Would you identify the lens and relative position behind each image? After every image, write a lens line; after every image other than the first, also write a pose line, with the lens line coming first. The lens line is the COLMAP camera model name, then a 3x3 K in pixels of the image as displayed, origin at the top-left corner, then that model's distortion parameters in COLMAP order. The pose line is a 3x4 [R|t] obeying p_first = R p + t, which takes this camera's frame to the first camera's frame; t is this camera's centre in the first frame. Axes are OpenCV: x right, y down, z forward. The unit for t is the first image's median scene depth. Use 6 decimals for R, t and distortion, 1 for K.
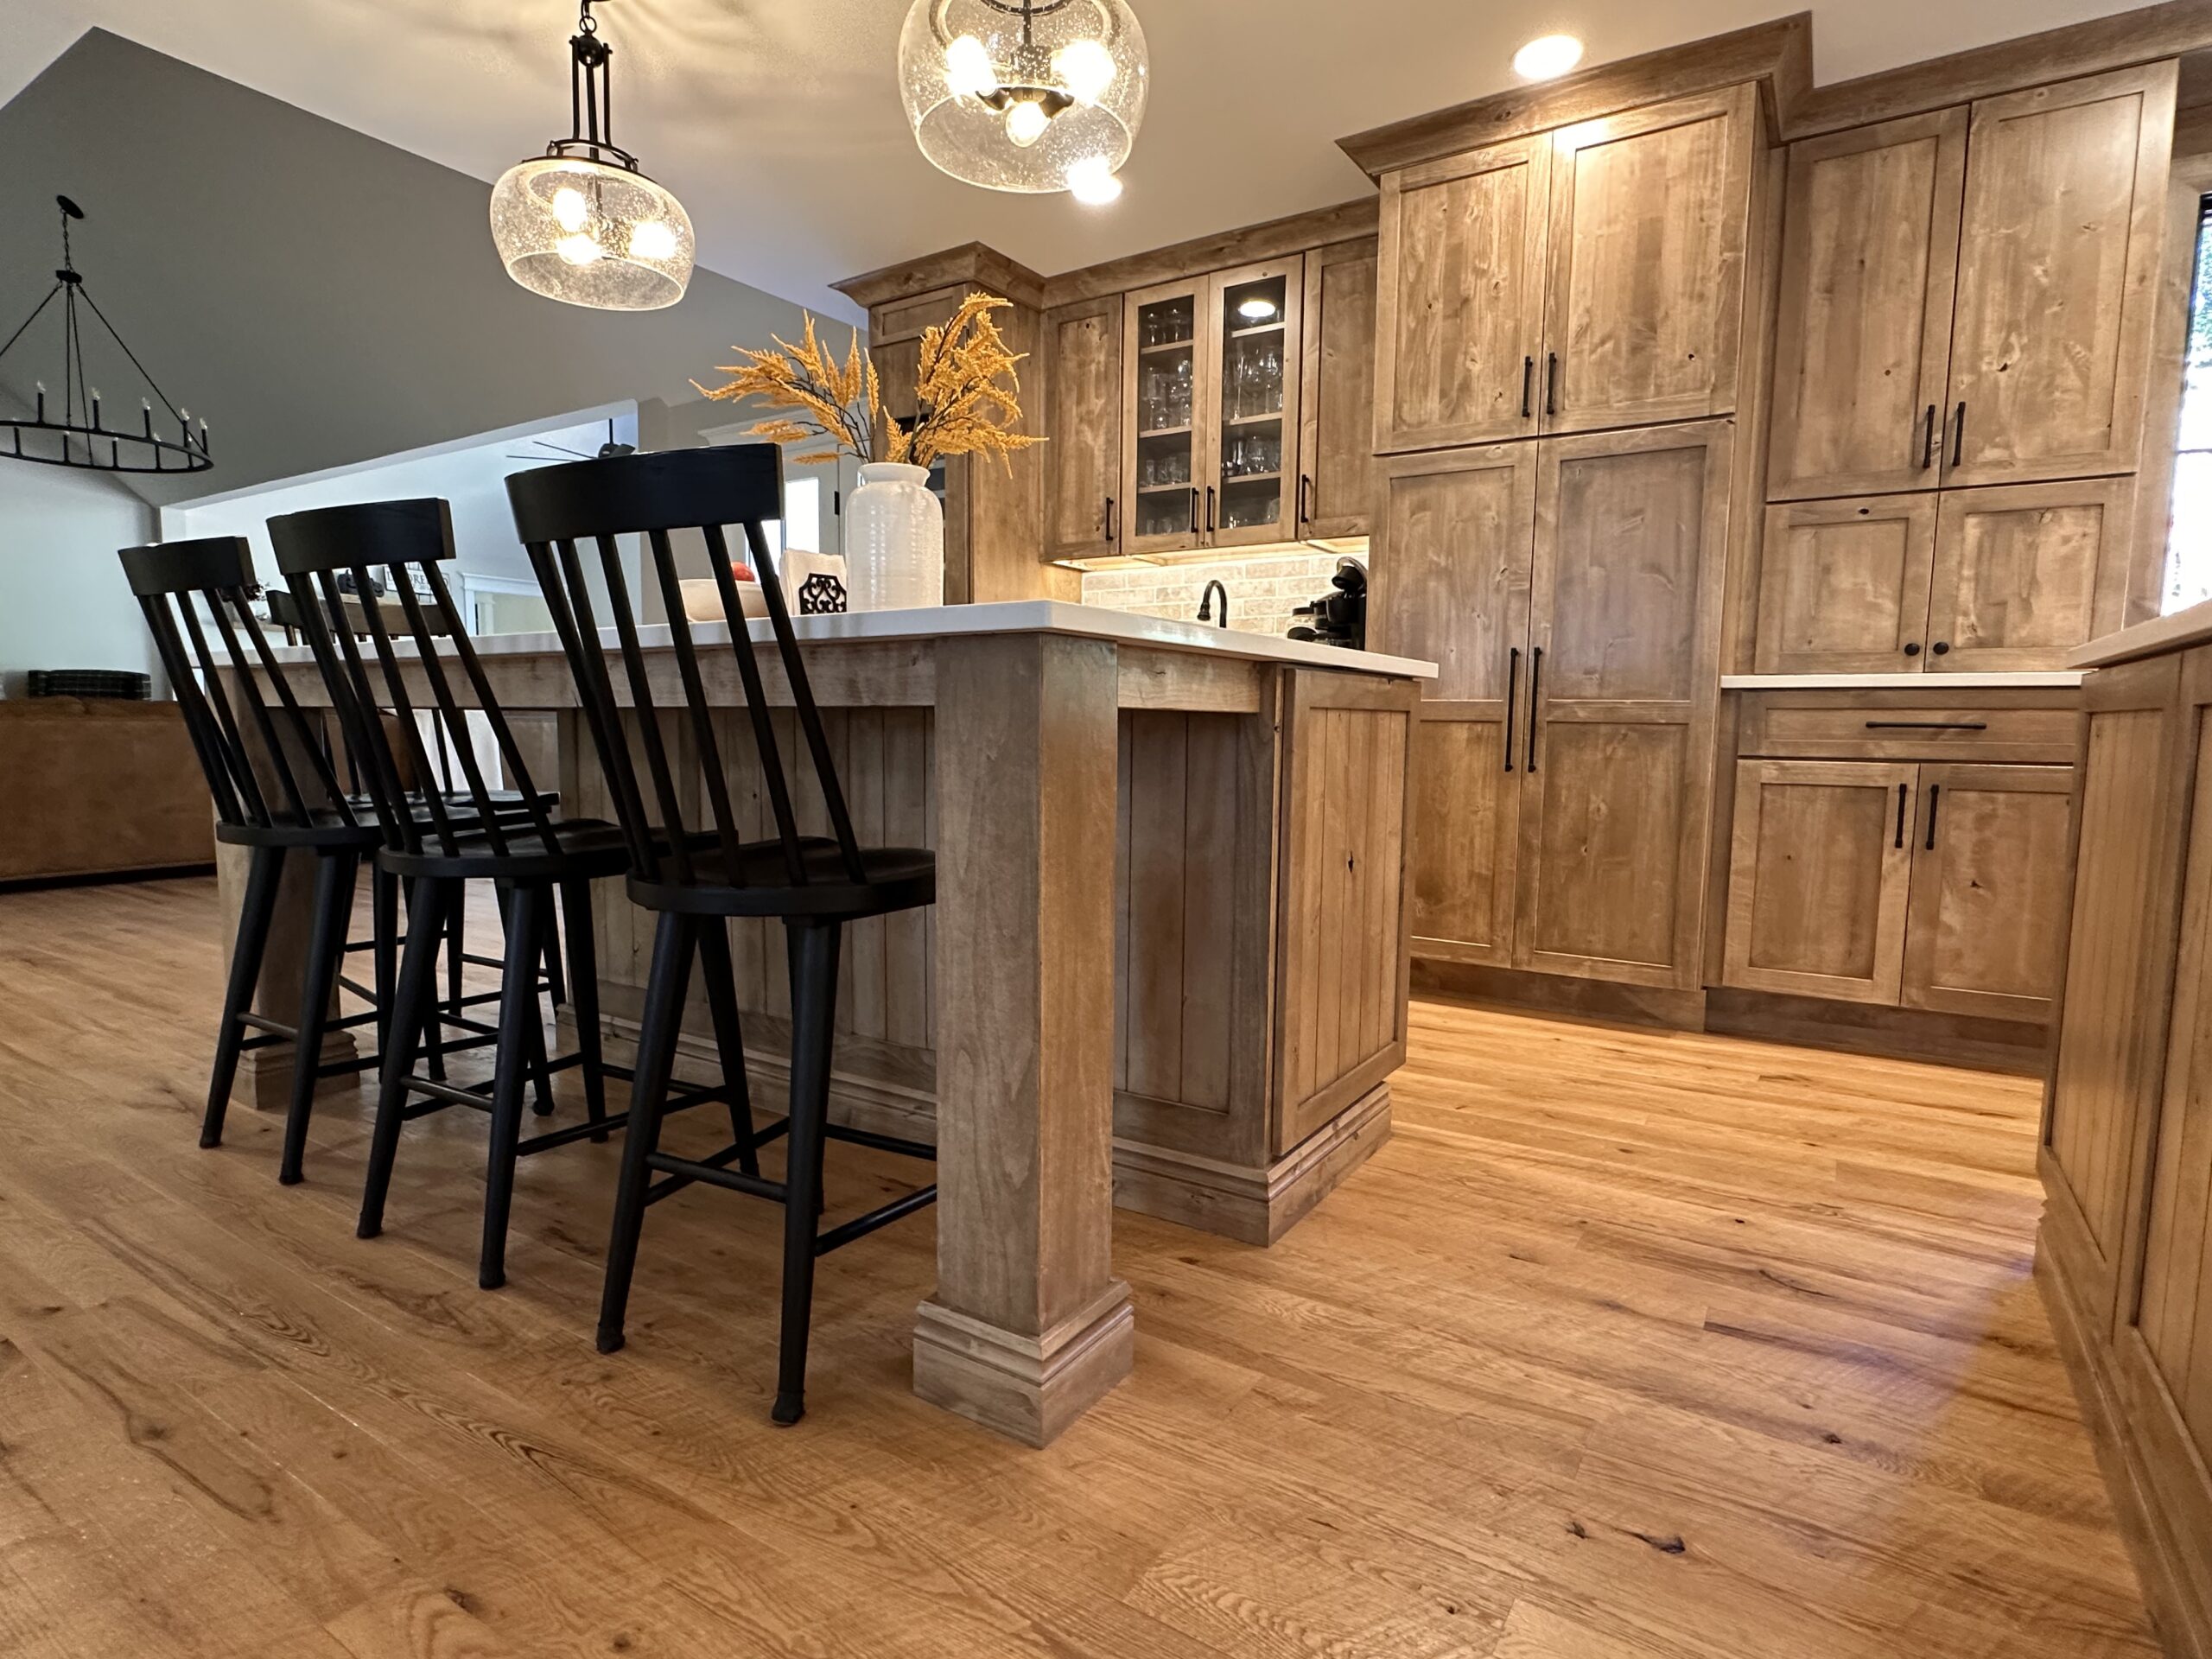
lens RADIAL K [[1154.6, 0, 1102.4], [0, 1154.6, 843.9], [0, 0, 1]] dist [-0.000585, 0.000013]
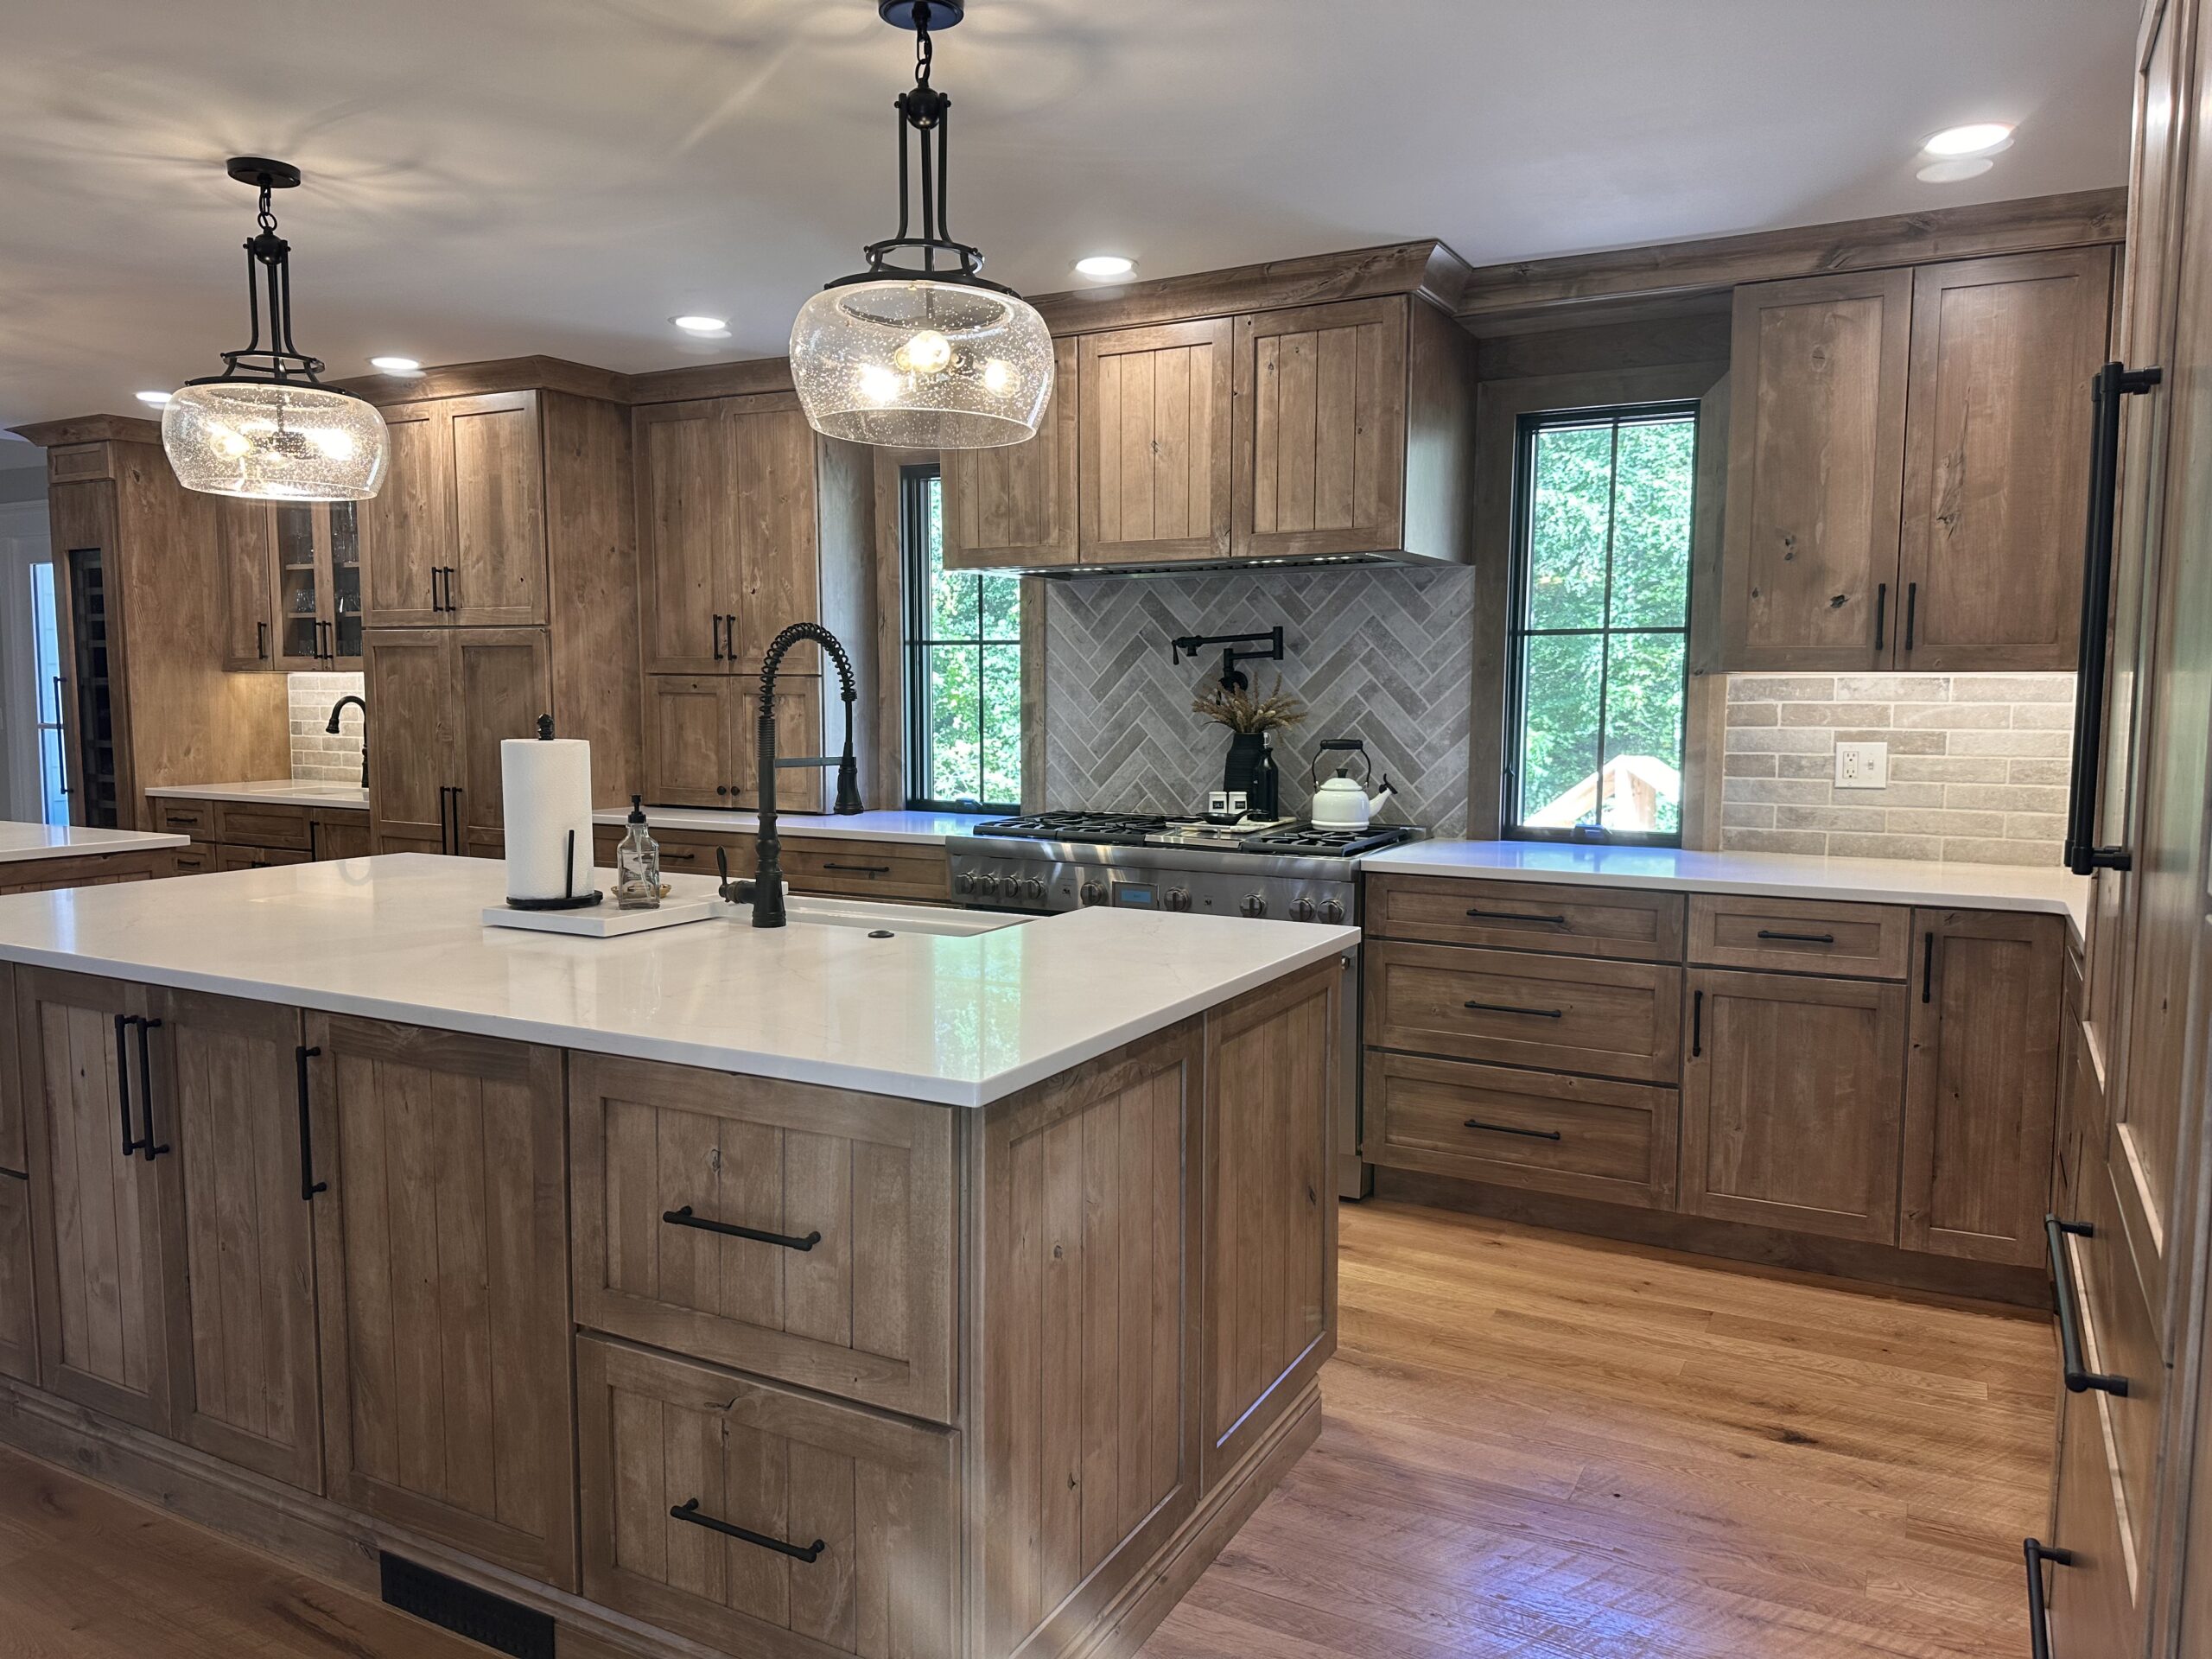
lens RADIAL K [[1542.2, 0, 1099.0], [0, 1542.2, 834.6], [0, 0, 1]] dist [0.191137, -0.380499]
pose [[0.997192, -0.013363, 0.073689, 1.022903], [0.014027, 0.999866, -0.008491, -0.096446], [-0.073565, 0.009501, 0.997245, -0.869110]]
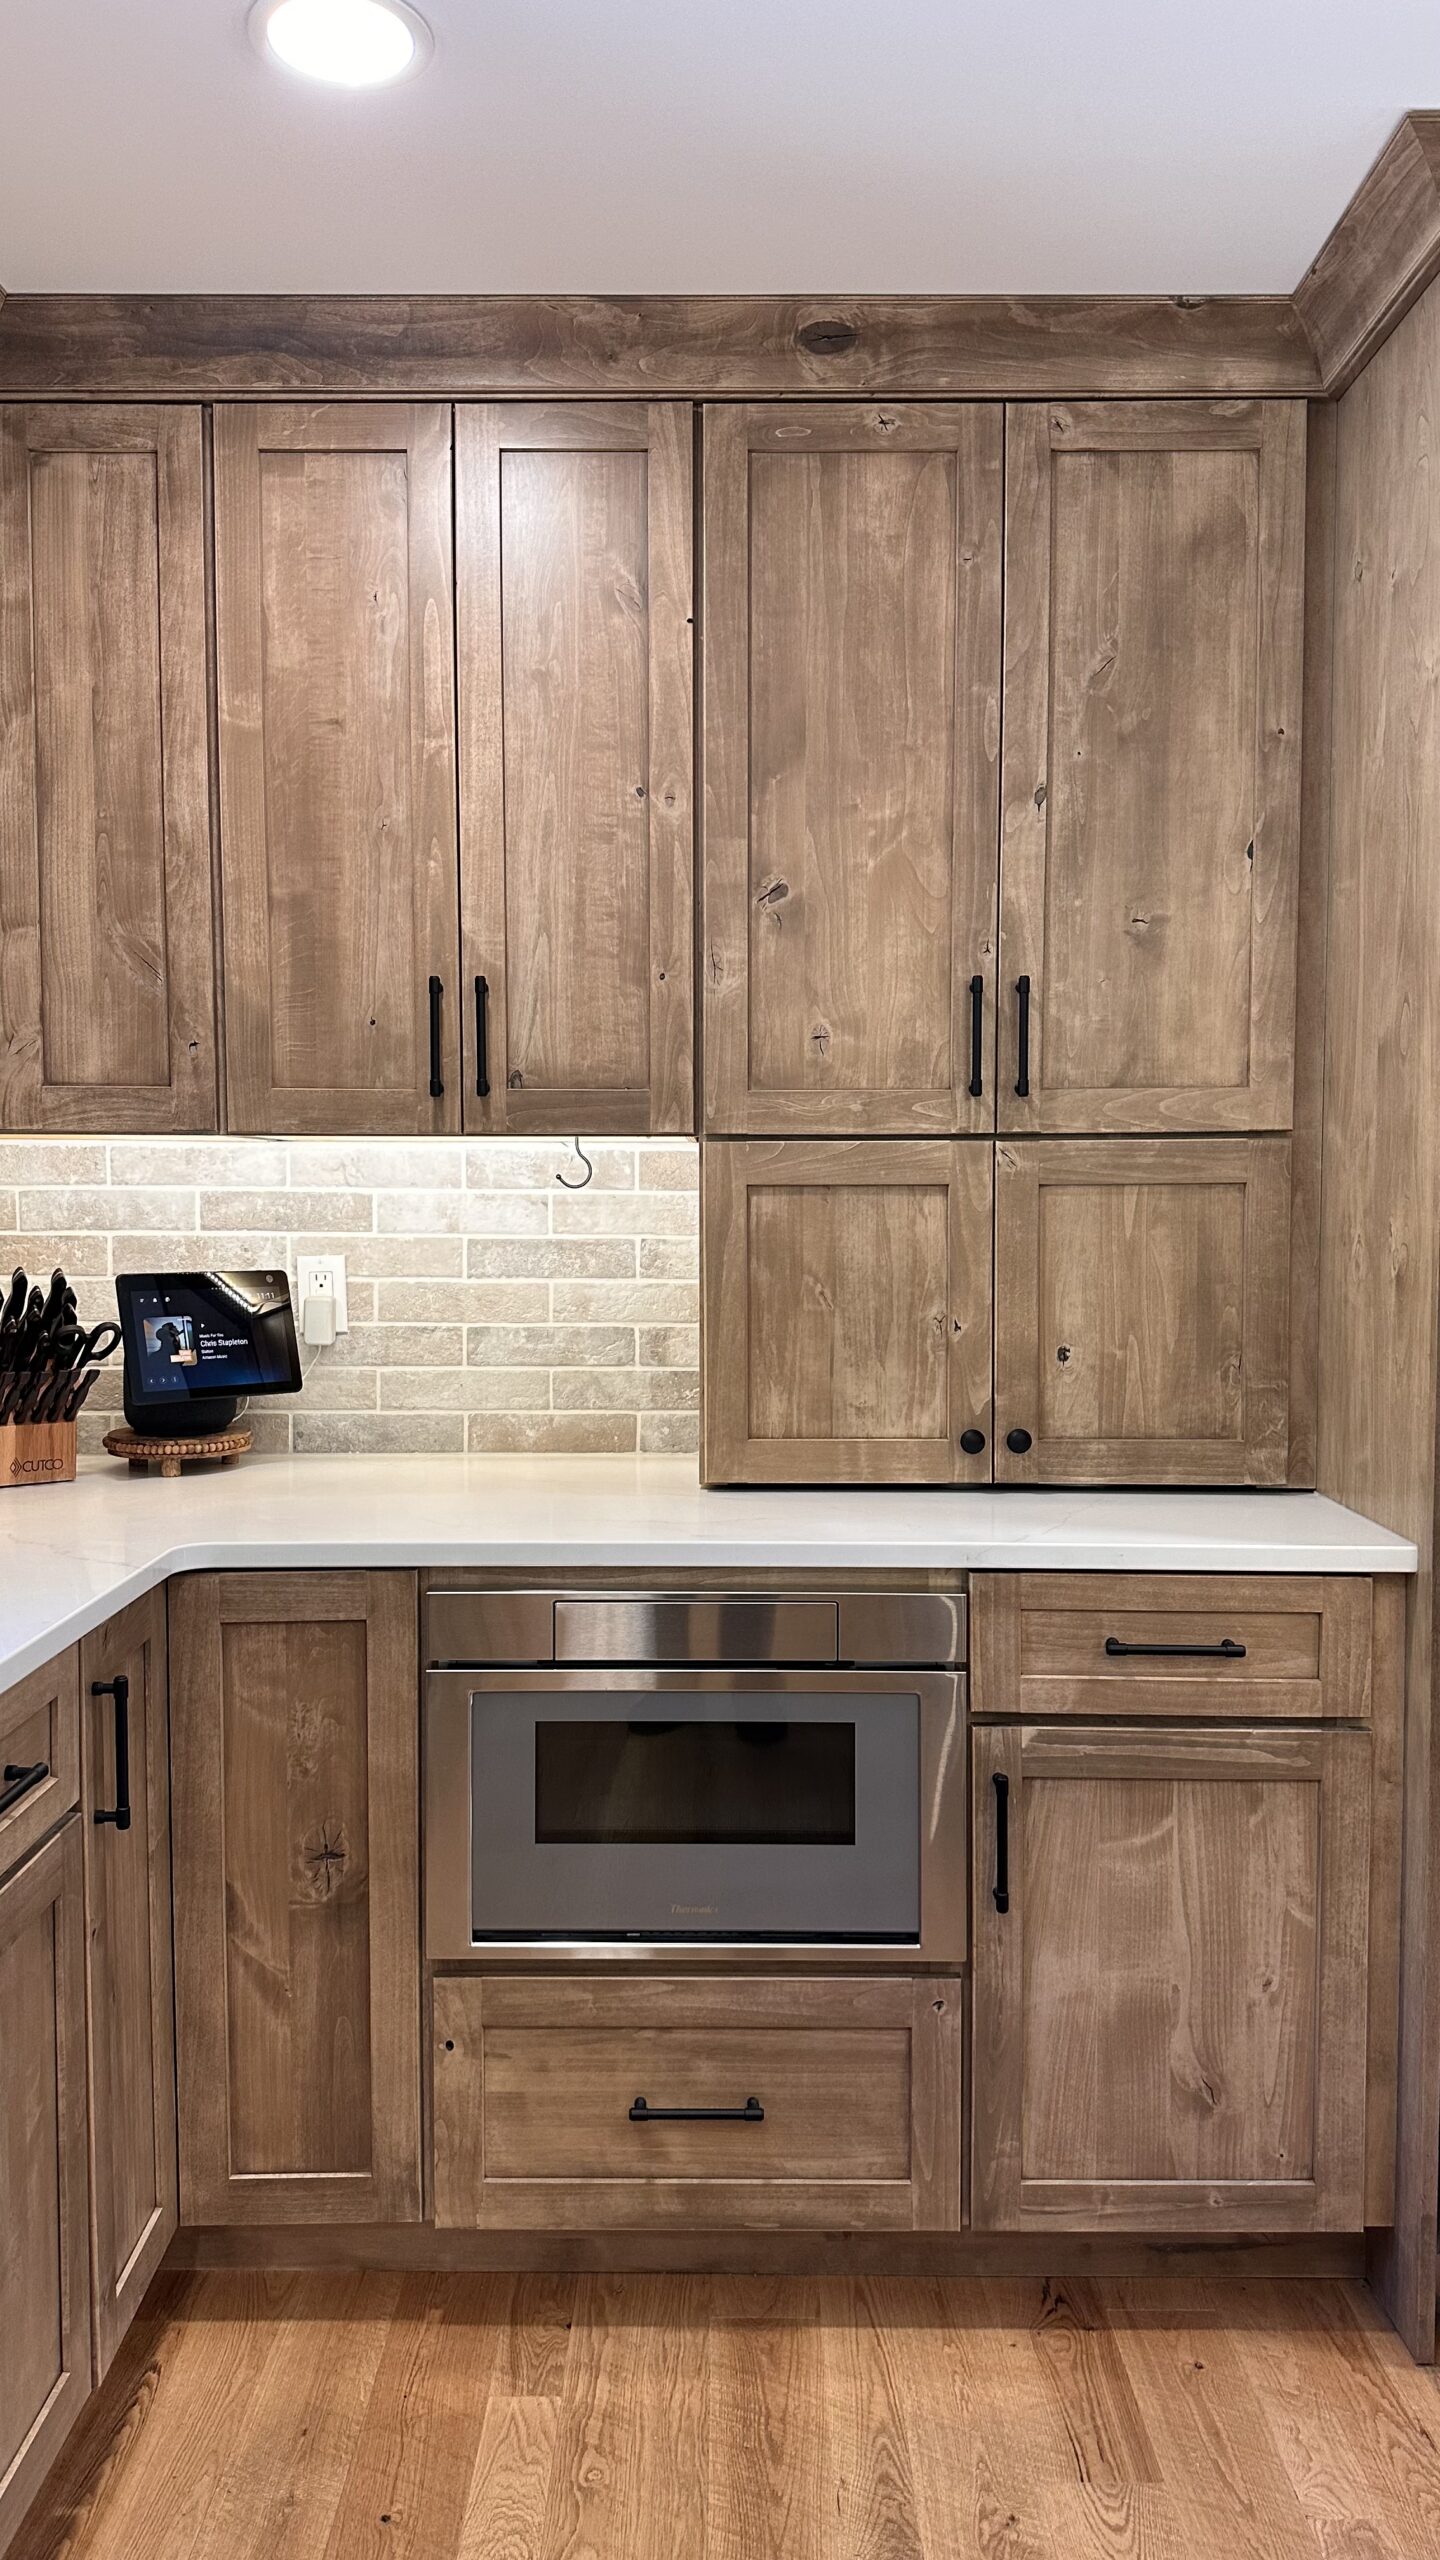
lens RADIAL K [[1793.5, 0, 713.4], [0, 1793.5, 1271.9], [0, 0, 1]] dist [0.171549, -0.321814]
pose [[-0.535629, -0.050519, 0.842941, 1.092343], [0.081649, 0.990434, 0.111241, -0.215959], [-0.840497, 0.128410, -0.526380, 0.387817]]
